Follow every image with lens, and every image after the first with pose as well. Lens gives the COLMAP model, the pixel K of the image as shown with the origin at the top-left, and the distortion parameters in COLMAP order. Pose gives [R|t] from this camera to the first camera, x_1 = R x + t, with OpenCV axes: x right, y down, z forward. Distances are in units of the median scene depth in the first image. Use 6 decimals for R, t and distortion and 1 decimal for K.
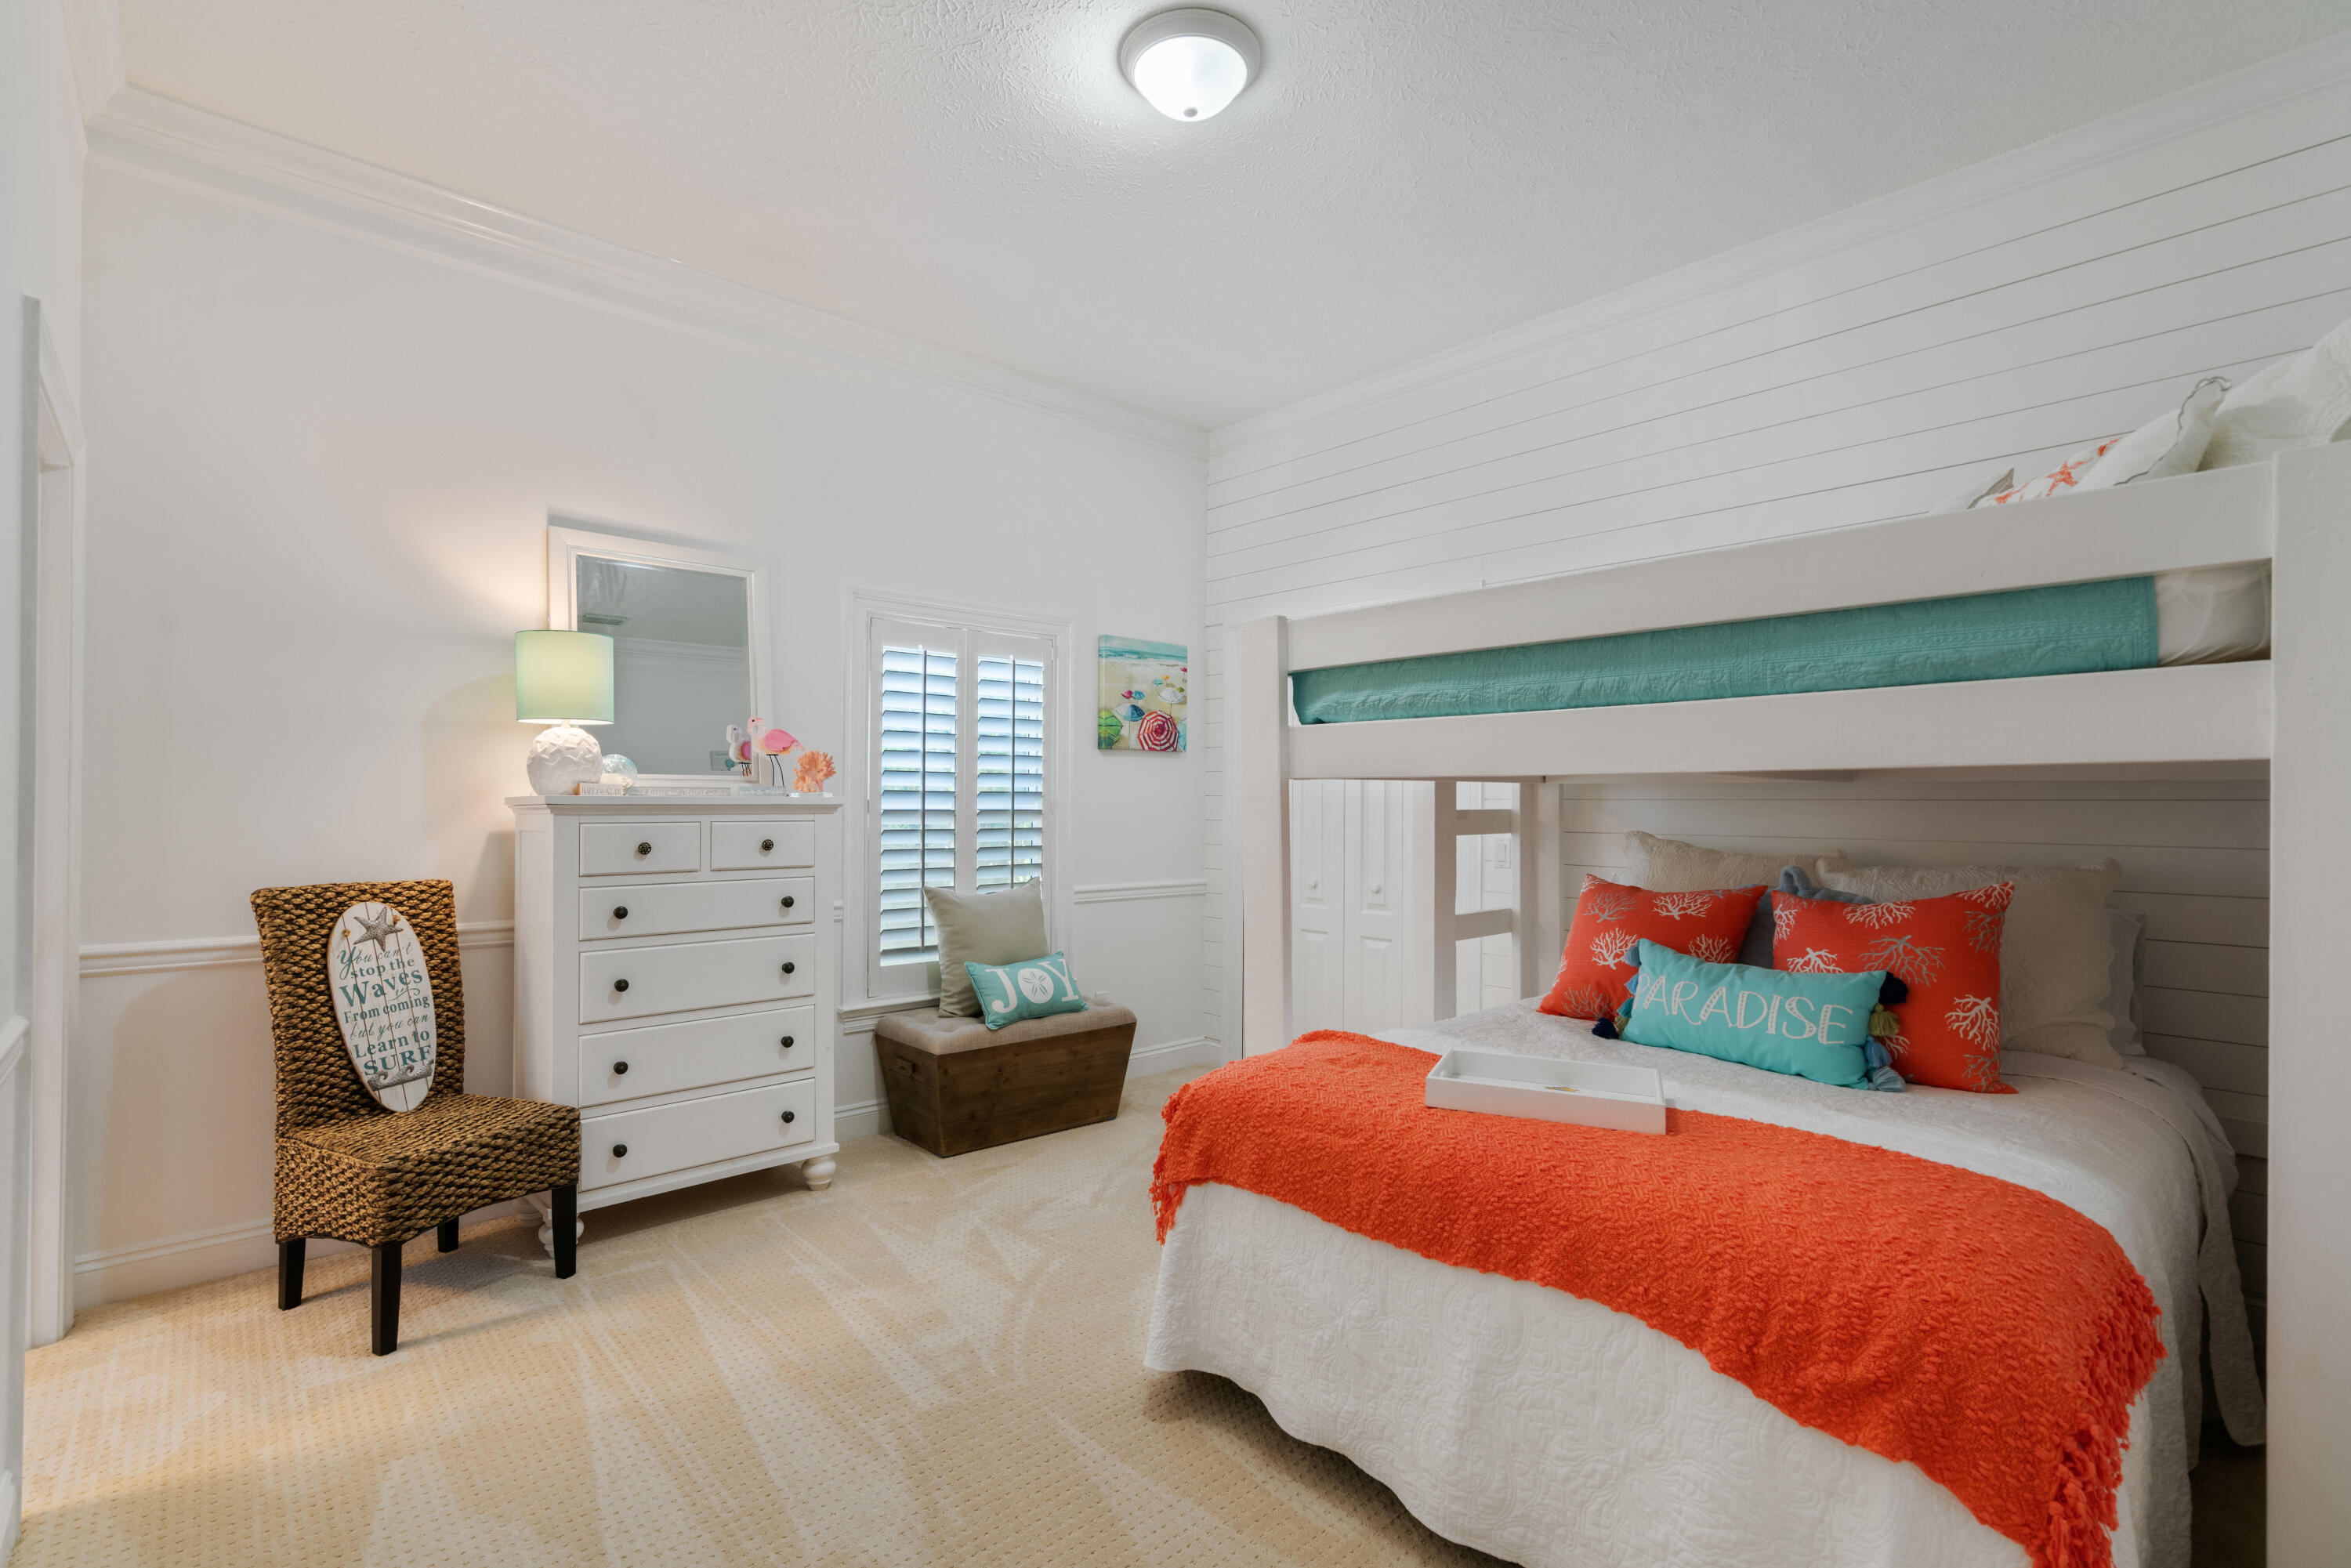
lens RADIAL K [[1065.4, 0, 1166.9], [0, 1065.4, 793.9], [0, 0, 1]] dist [-0.008202, 0.004419]
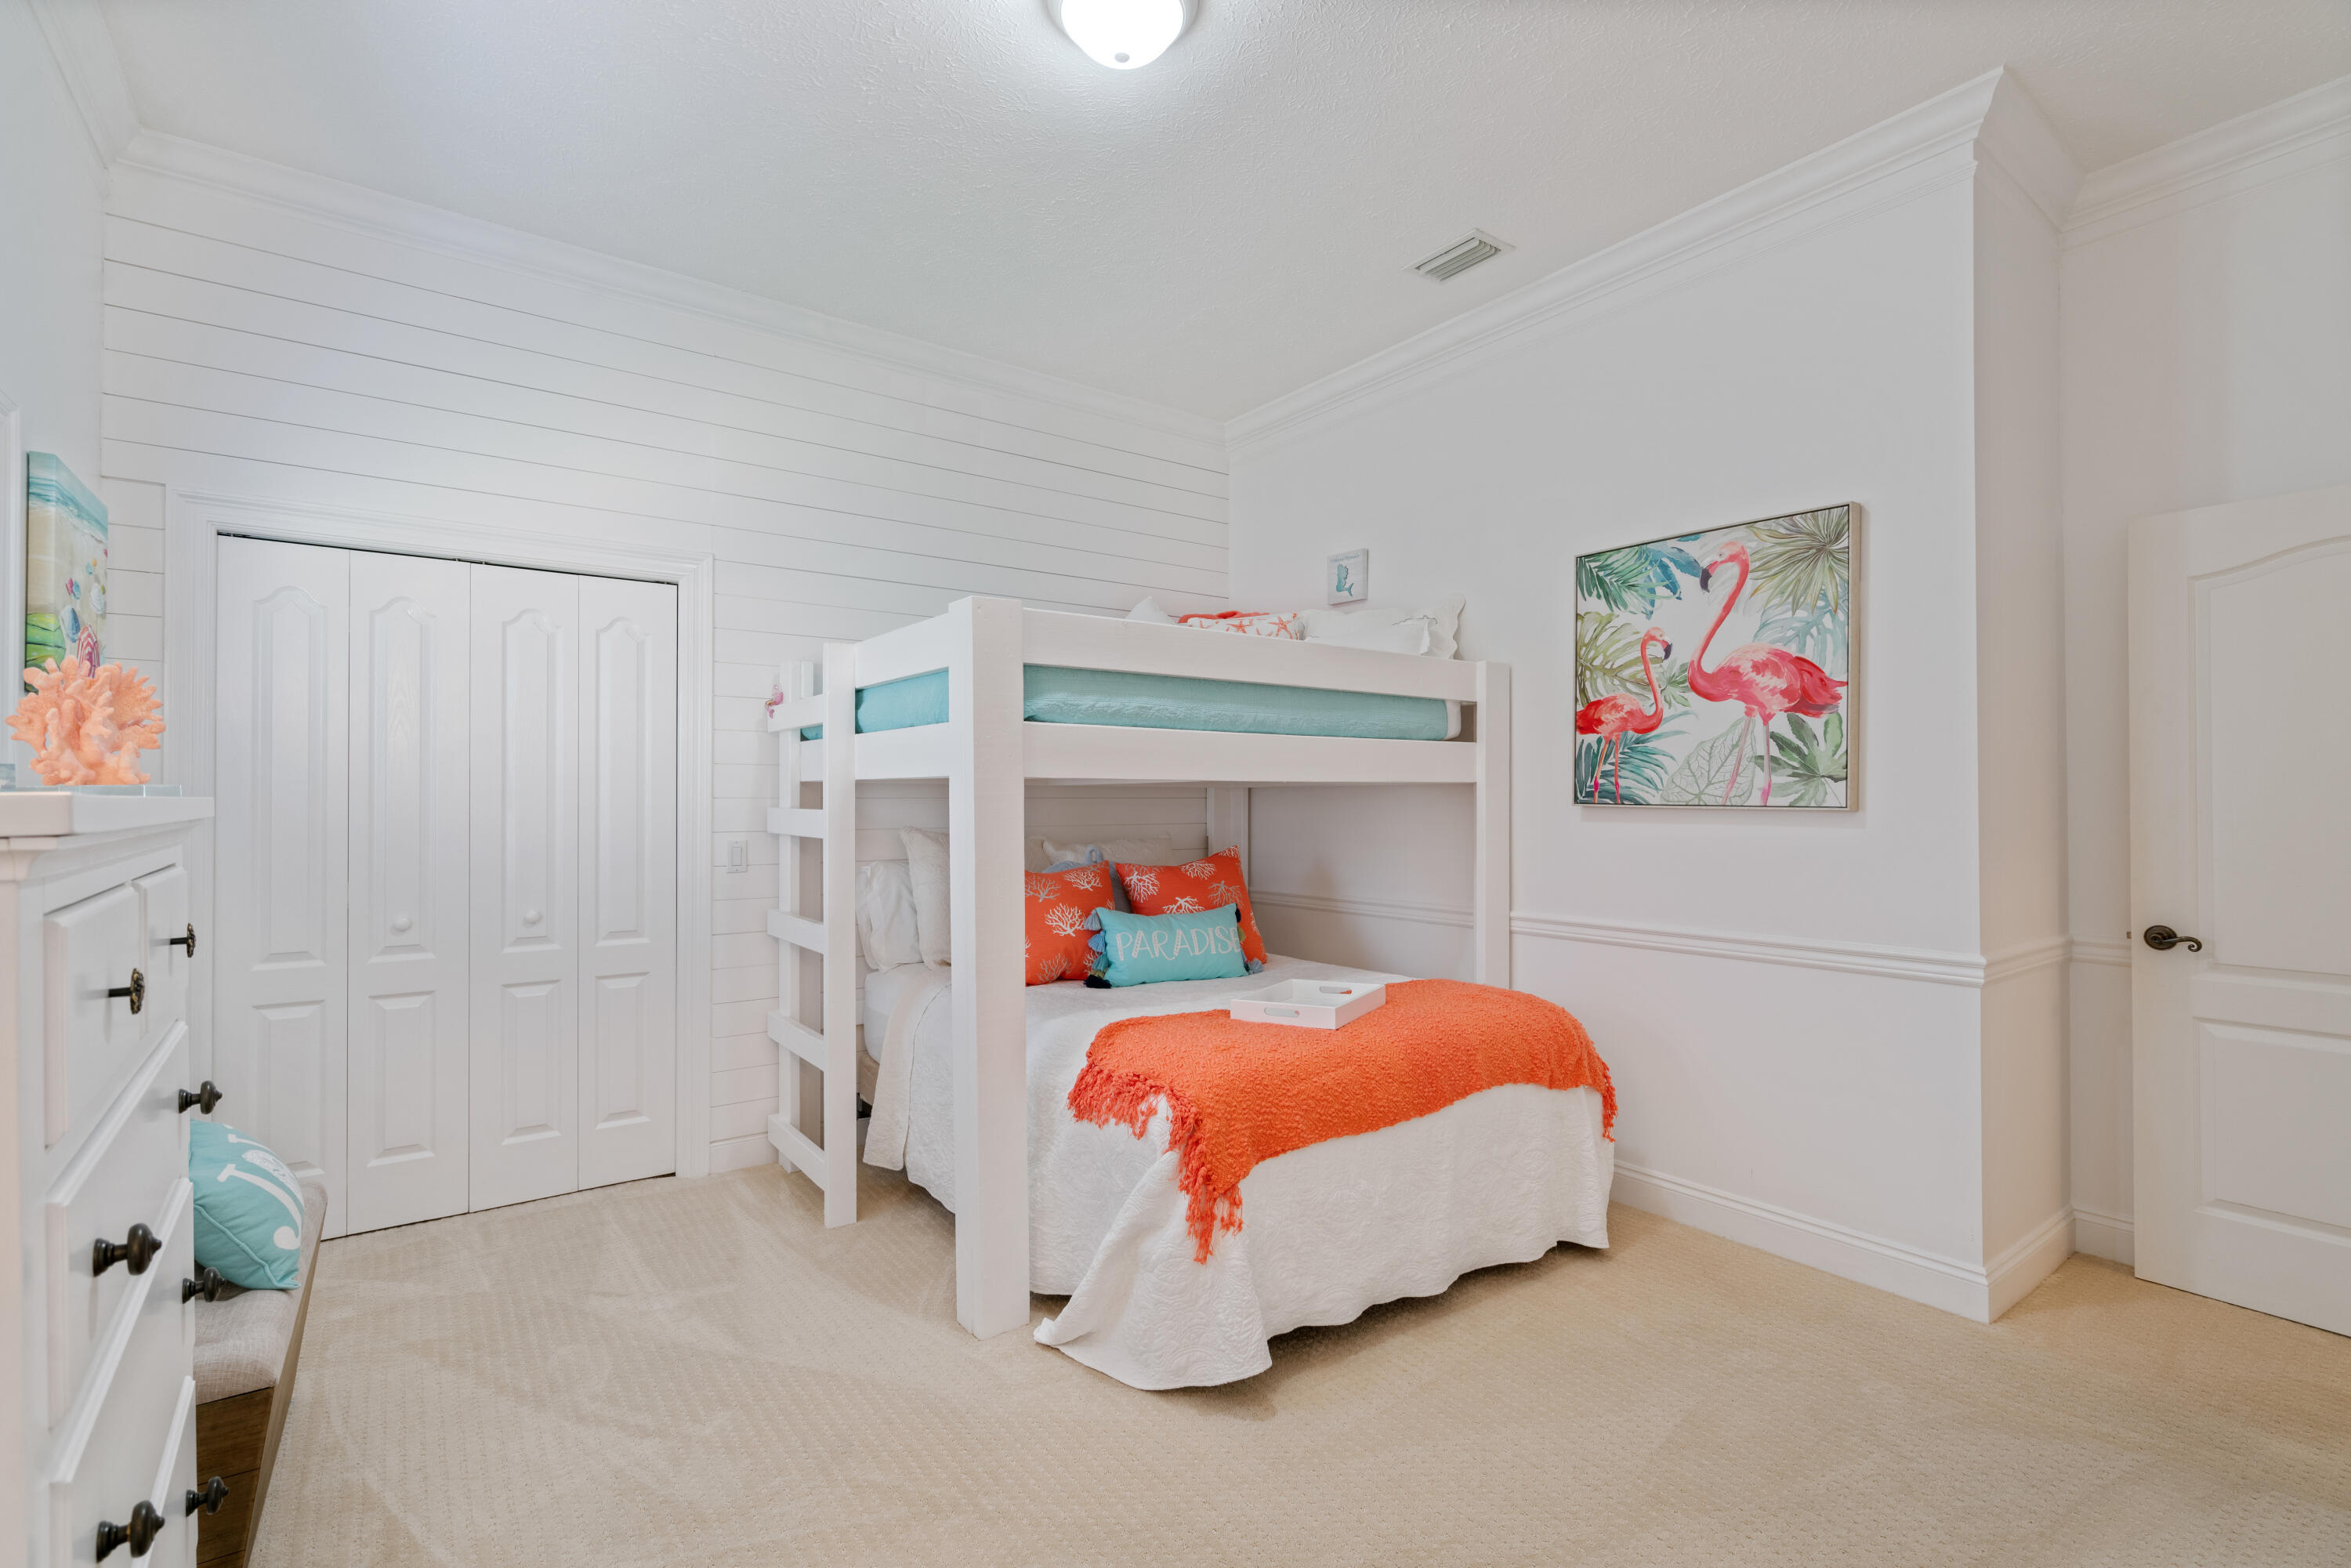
lens RADIAL K [[1065.4, 0, 1163.3], [0, 1065.4, 789.5], [0, 0, 1]] dist [-0.008202, 0.004419]
pose [[0.107933, 0.003447, 0.994152, -0.877656], [-0.007456, 0.999969, -0.002657, -0.002823], [-0.994130, -0.007125, 0.107956, 0.846897]]
